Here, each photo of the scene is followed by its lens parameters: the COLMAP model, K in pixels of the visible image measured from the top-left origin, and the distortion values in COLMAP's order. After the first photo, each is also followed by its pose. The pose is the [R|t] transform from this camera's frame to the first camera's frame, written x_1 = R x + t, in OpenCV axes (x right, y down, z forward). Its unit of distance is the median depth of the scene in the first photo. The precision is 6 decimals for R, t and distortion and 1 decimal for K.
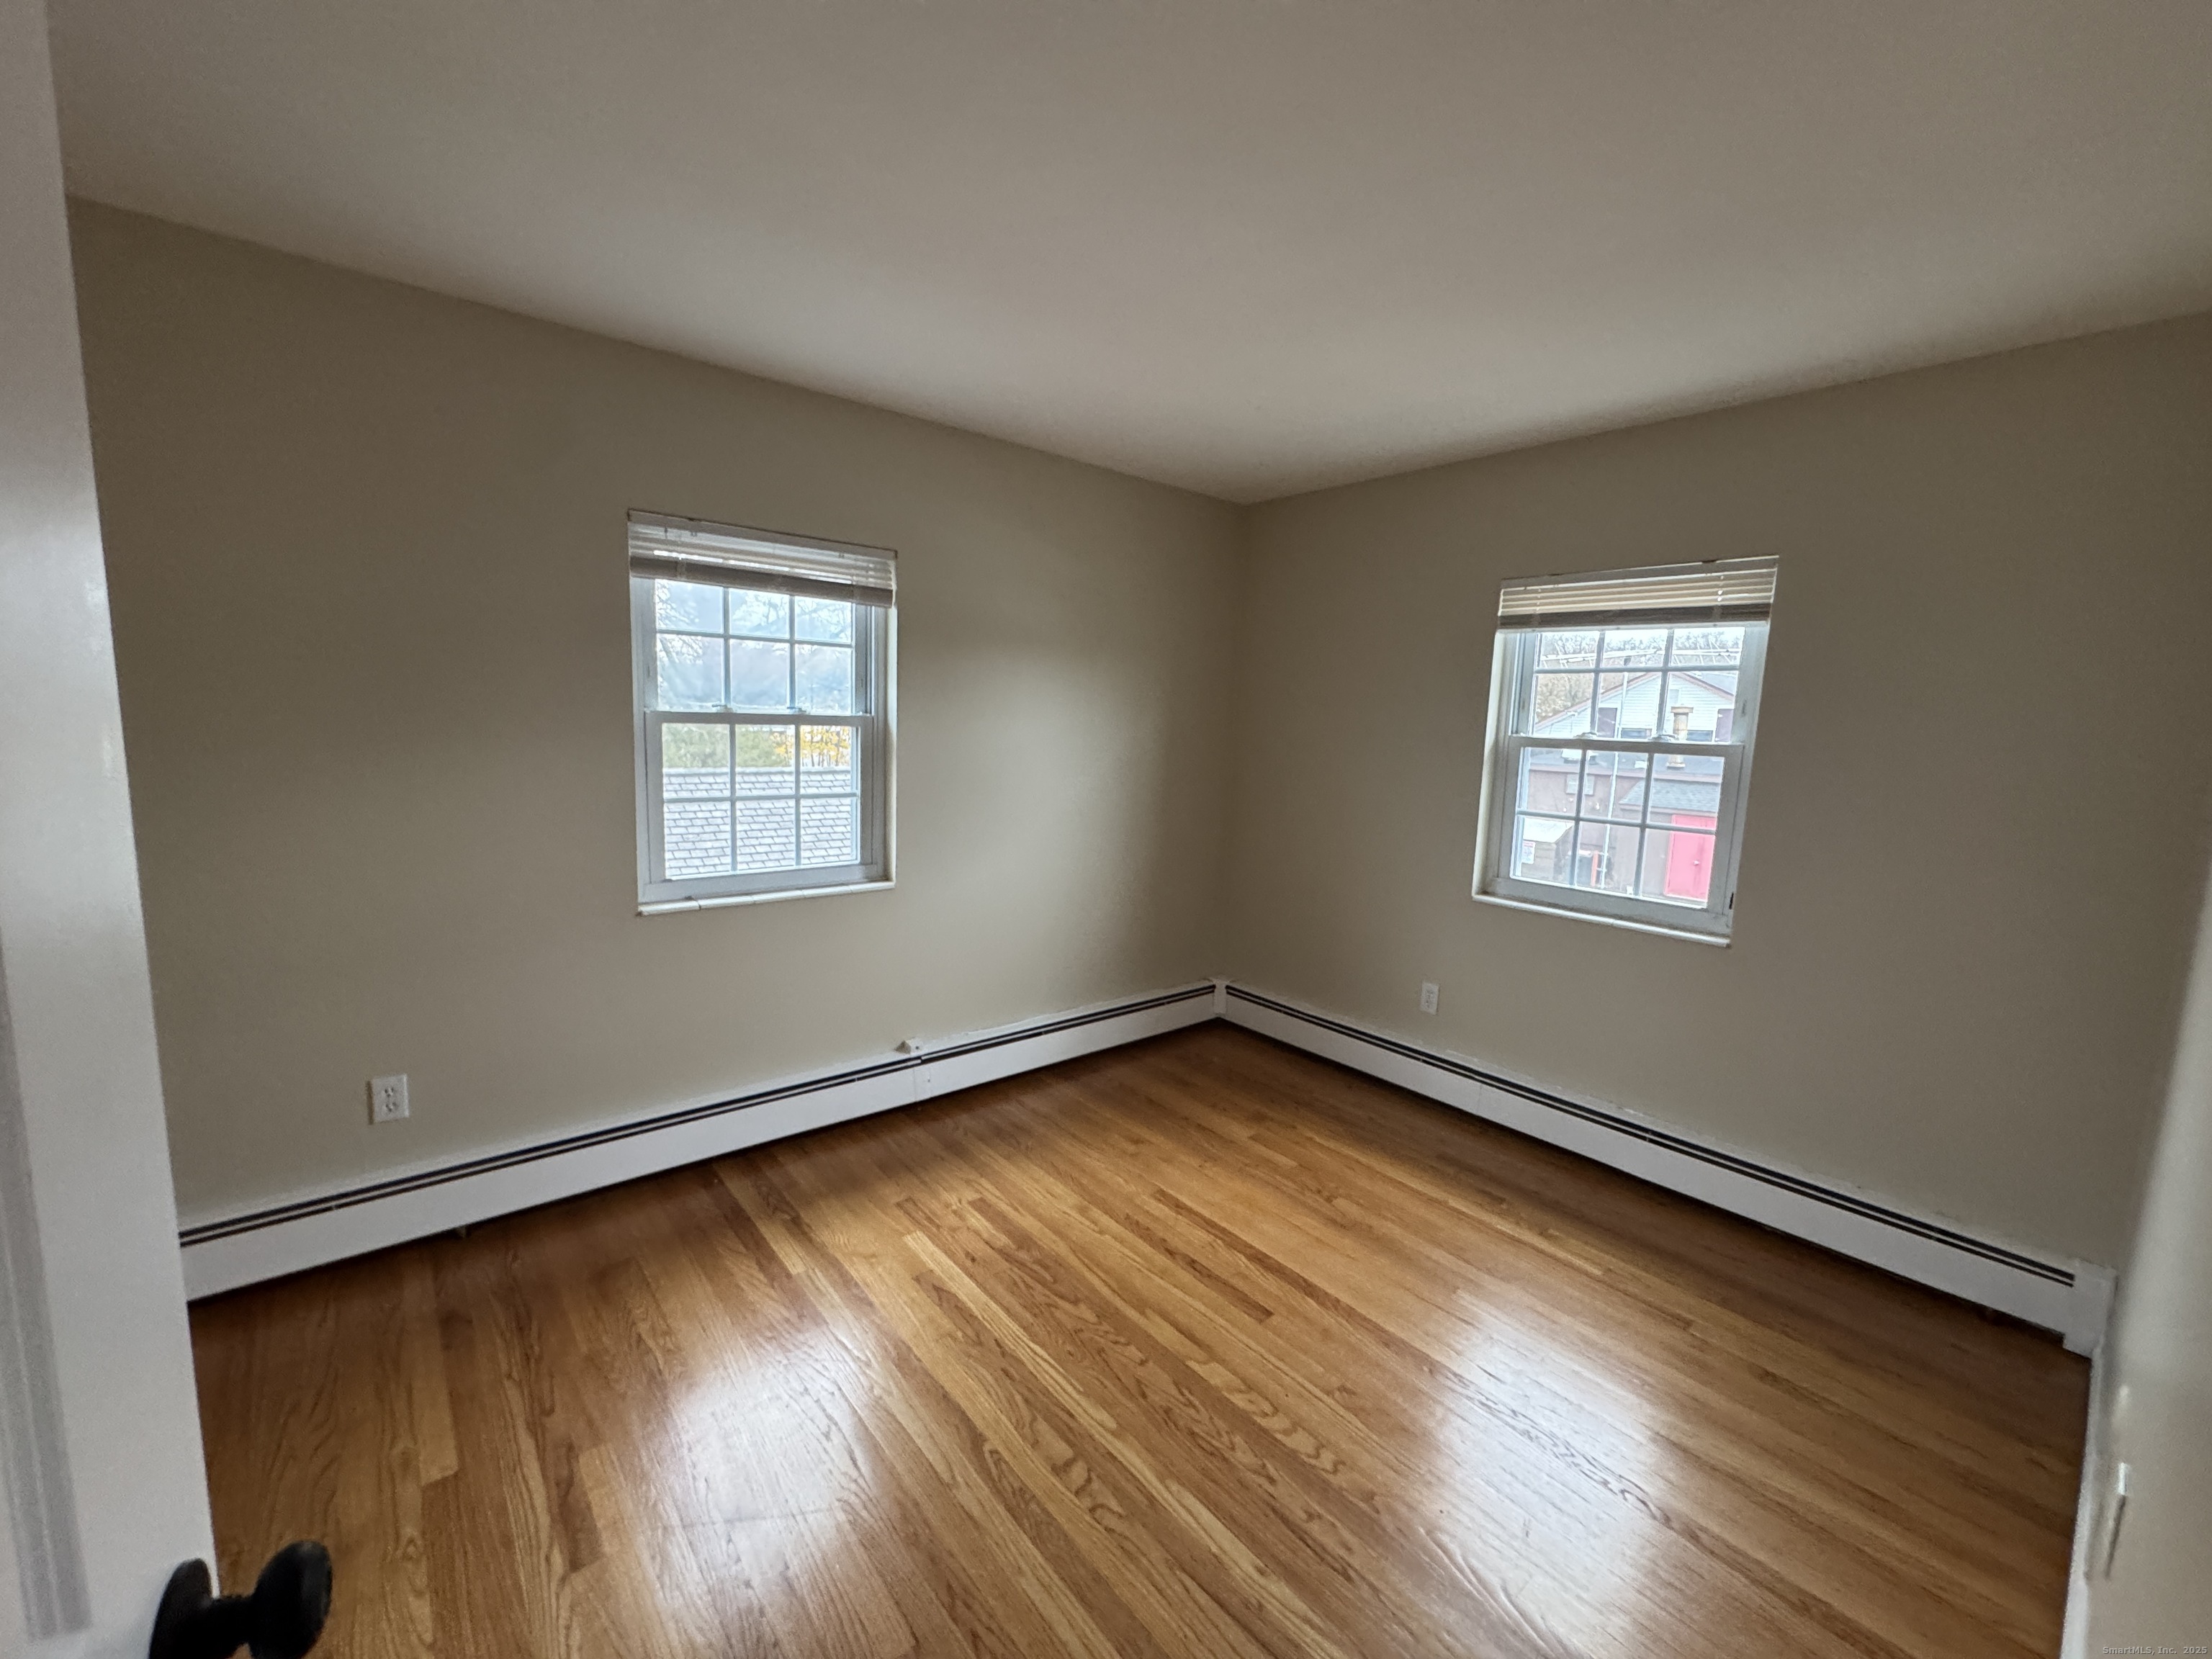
lens RADIAL K [[881.7, 0, 1107.4], [0, 881.7, 826.6], [0, 0, 1]] dist [-0.004892, -0.000016]
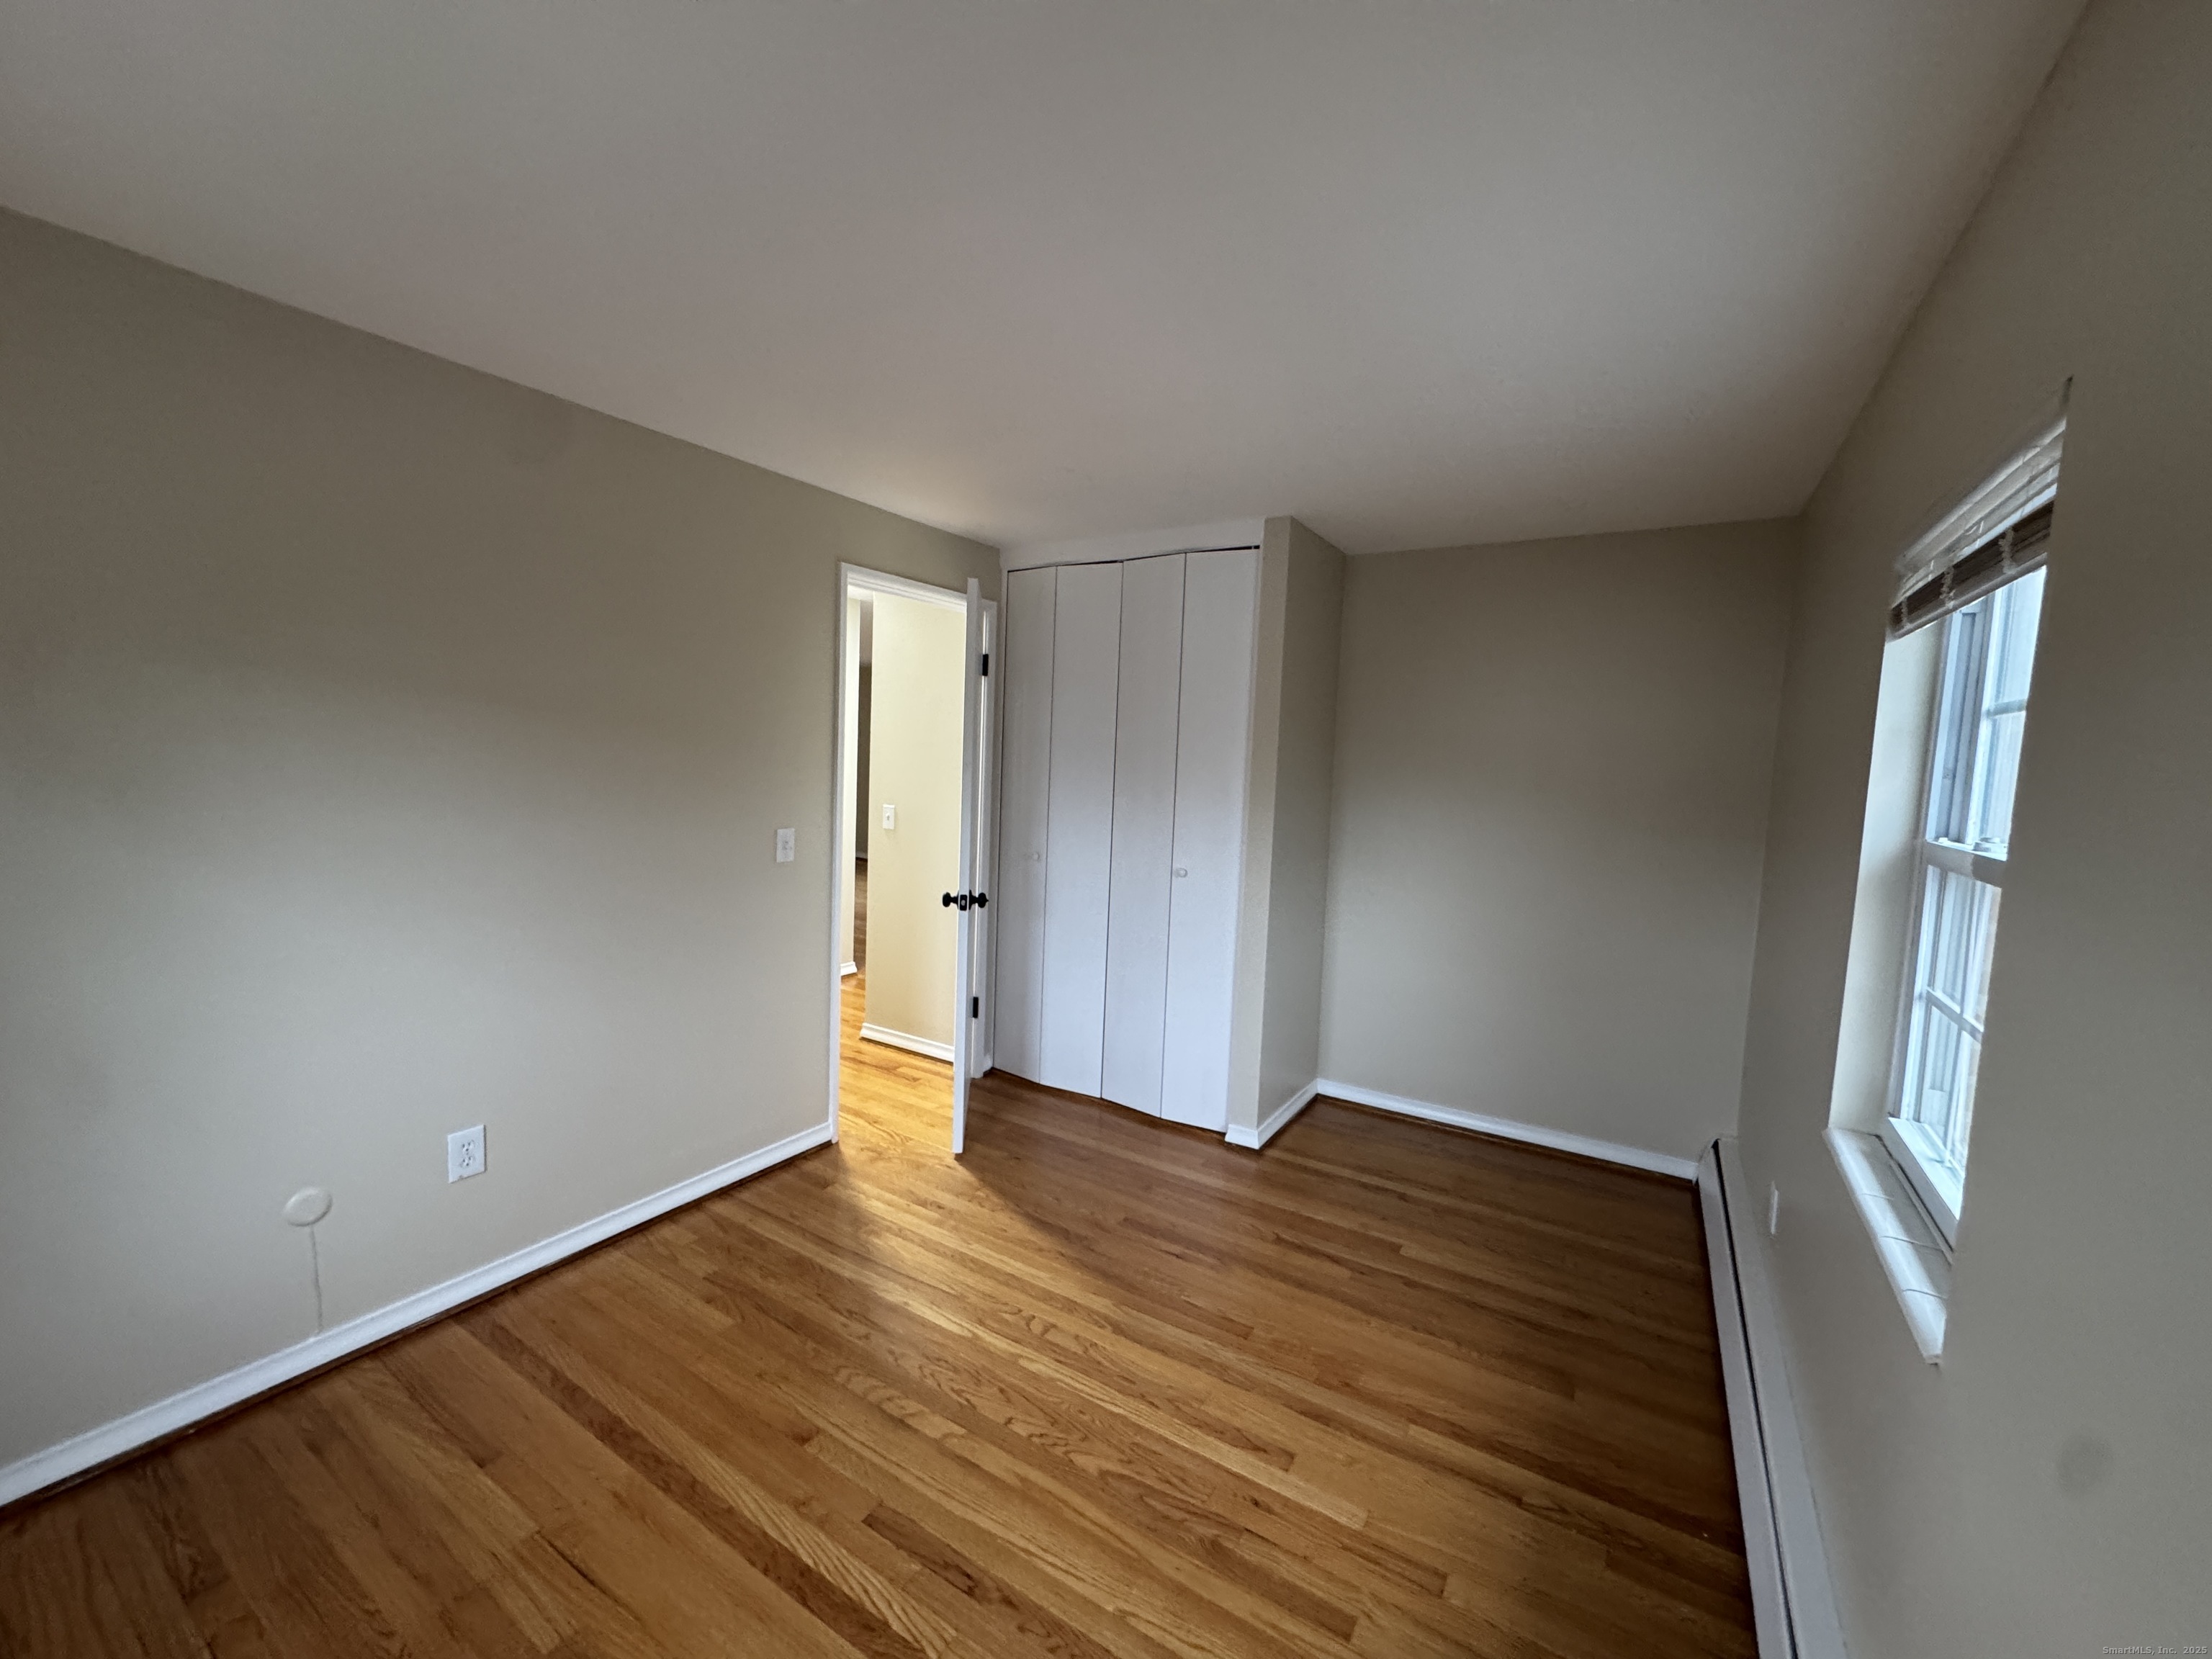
lens RADIAL K [[881.7, 0, 1107.4], [0, 881.7, 826.6], [0, 0, 1]] dist [-0.004892, -0.000016]
pose [[-0.947468, -0.047051, -0.316372, 0.276499], [-0.113289, 0.974364, 0.194369, -0.248107], [0.299116, 0.220000, -0.928509, 1.775347]]
